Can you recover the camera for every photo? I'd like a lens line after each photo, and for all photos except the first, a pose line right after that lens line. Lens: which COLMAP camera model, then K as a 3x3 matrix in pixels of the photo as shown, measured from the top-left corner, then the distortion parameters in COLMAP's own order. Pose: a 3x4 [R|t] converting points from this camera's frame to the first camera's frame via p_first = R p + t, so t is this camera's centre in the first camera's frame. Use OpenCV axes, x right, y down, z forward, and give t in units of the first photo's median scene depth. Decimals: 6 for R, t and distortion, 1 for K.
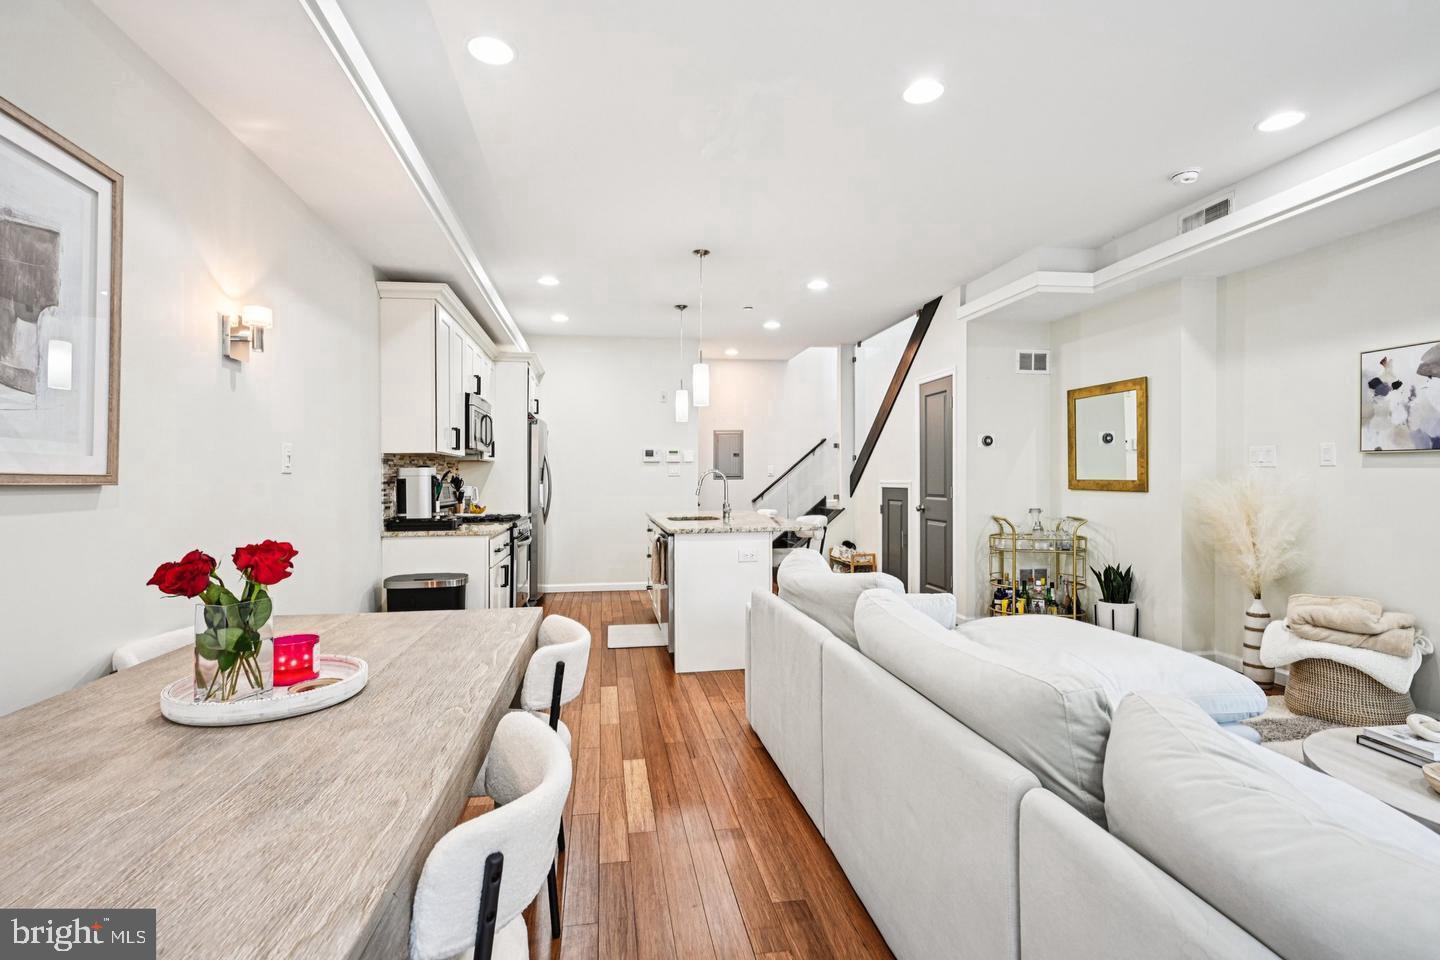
lens RADIAL K [[683.2, 0, 719.2], [0, 683.2, 488.7], [0, 0, 1]] dist [0.001276, -0.000221]
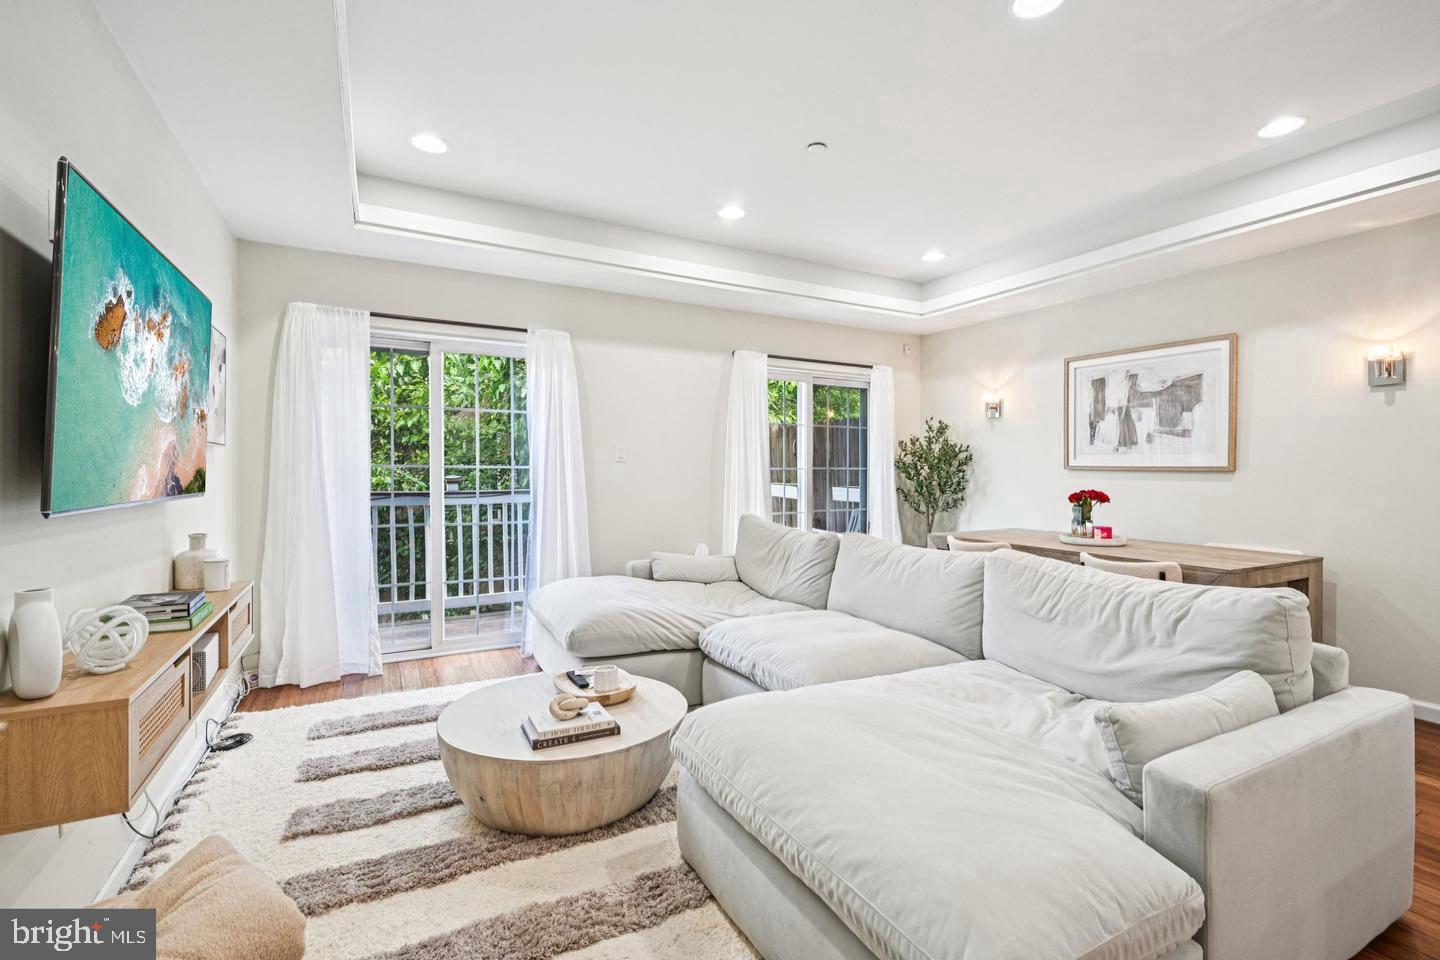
lens RADIAL K [[641.8, 0, 720.0], [0, 641.8, 478.2], [0, 0, 1]] dist [0.001176, -0.000996]
pose [[-0.949149, 0.008611, -0.314709, 0.522033], [-0.001434, 0.999497, 0.031673, -0.016494], [0.314824, 0.030514, -0.948660, 0.937781]]
